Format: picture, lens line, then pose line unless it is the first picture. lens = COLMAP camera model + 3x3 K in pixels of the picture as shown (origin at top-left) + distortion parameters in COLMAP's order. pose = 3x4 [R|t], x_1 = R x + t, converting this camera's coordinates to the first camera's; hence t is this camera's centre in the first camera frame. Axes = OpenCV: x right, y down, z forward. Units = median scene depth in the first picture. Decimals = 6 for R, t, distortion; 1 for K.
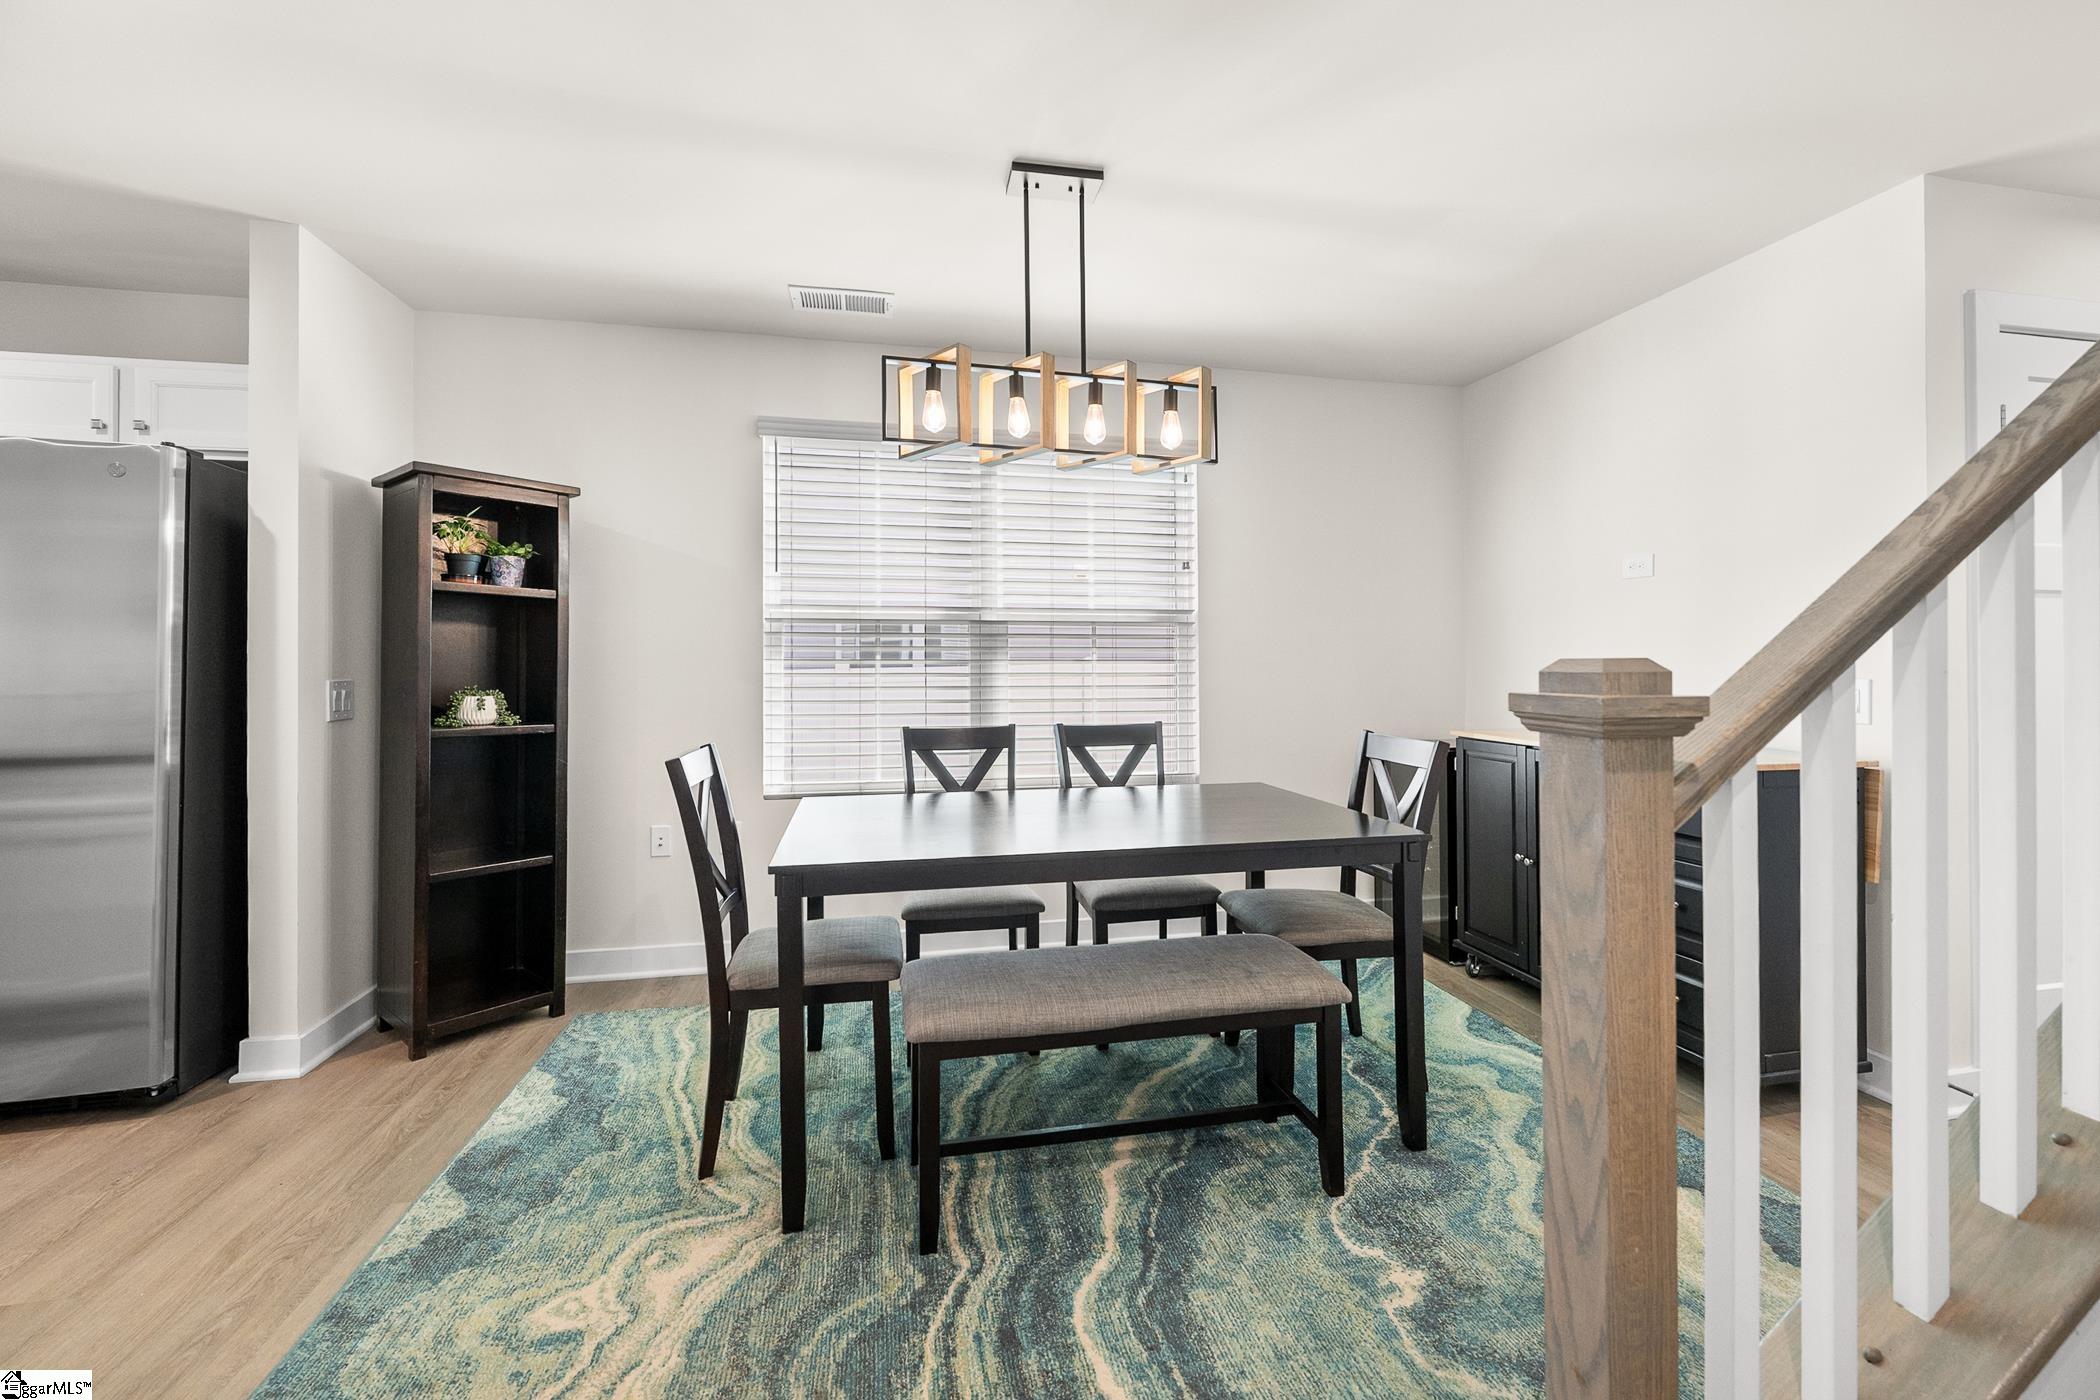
lens RADIAL K [[829.6, 0, 1061.9], [0, 829.6, 664.5], [0, 0, 1]] dist [-0.004780, 0.000201]
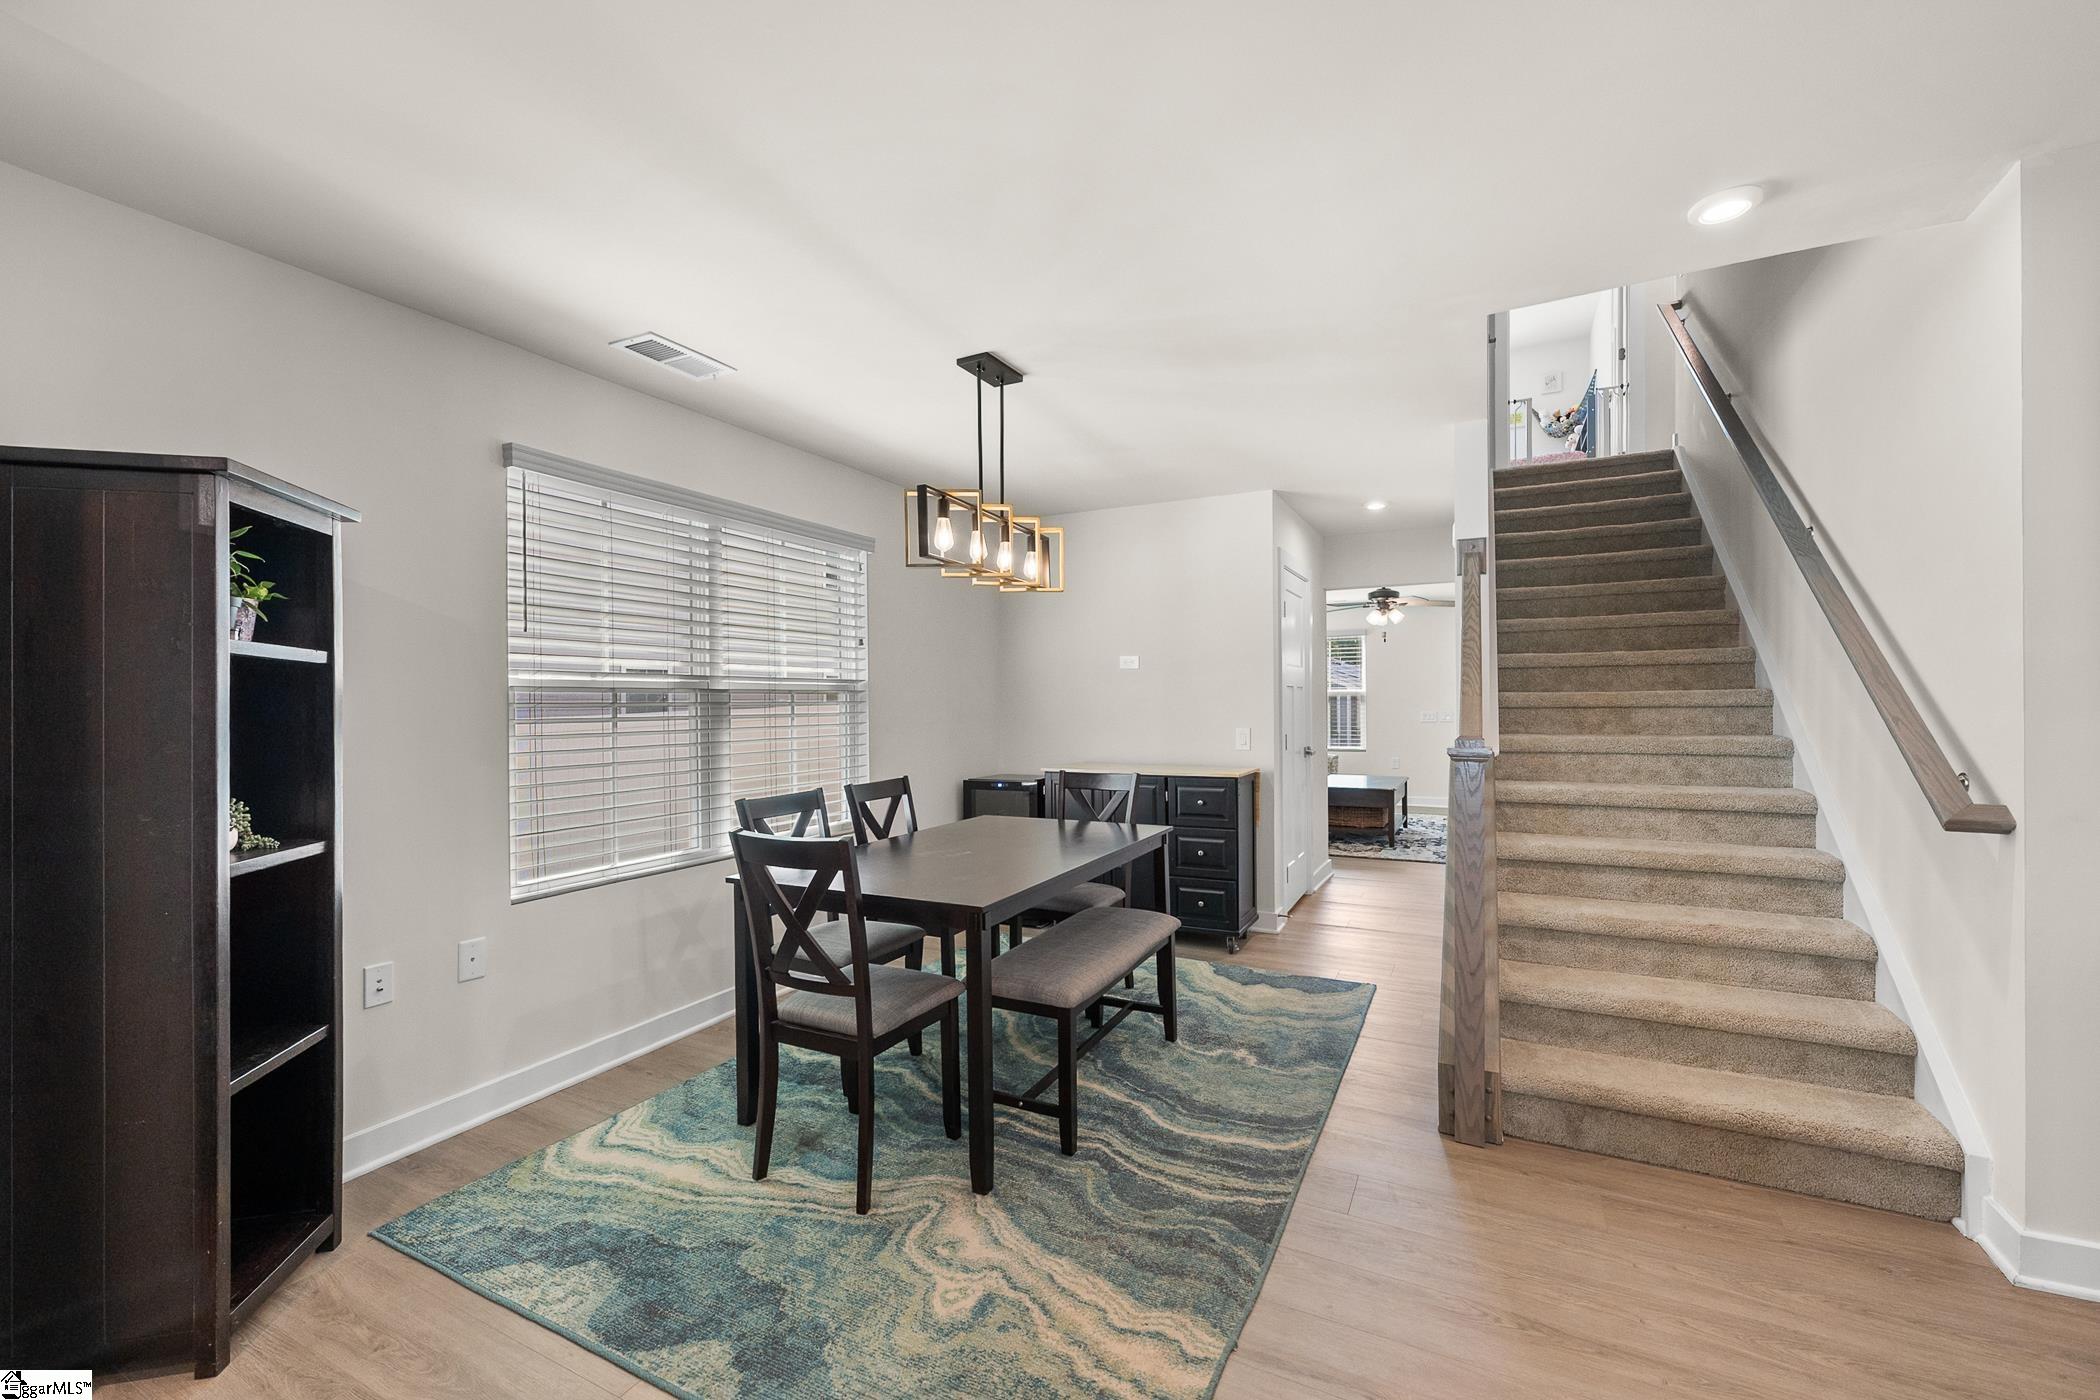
lens RADIAL K [[829.6, 0, 1039.8], [0, 829.6, 709.5], [0, 0, 1]] dist [-0.004780, 0.000201]
pose [[0.639476, -0.011347, 0.768727, -0.840317], [0.005988, 0.999934, 0.009778, -0.047891], [-0.768787, -0.001649, 0.639502, 0.081507]]
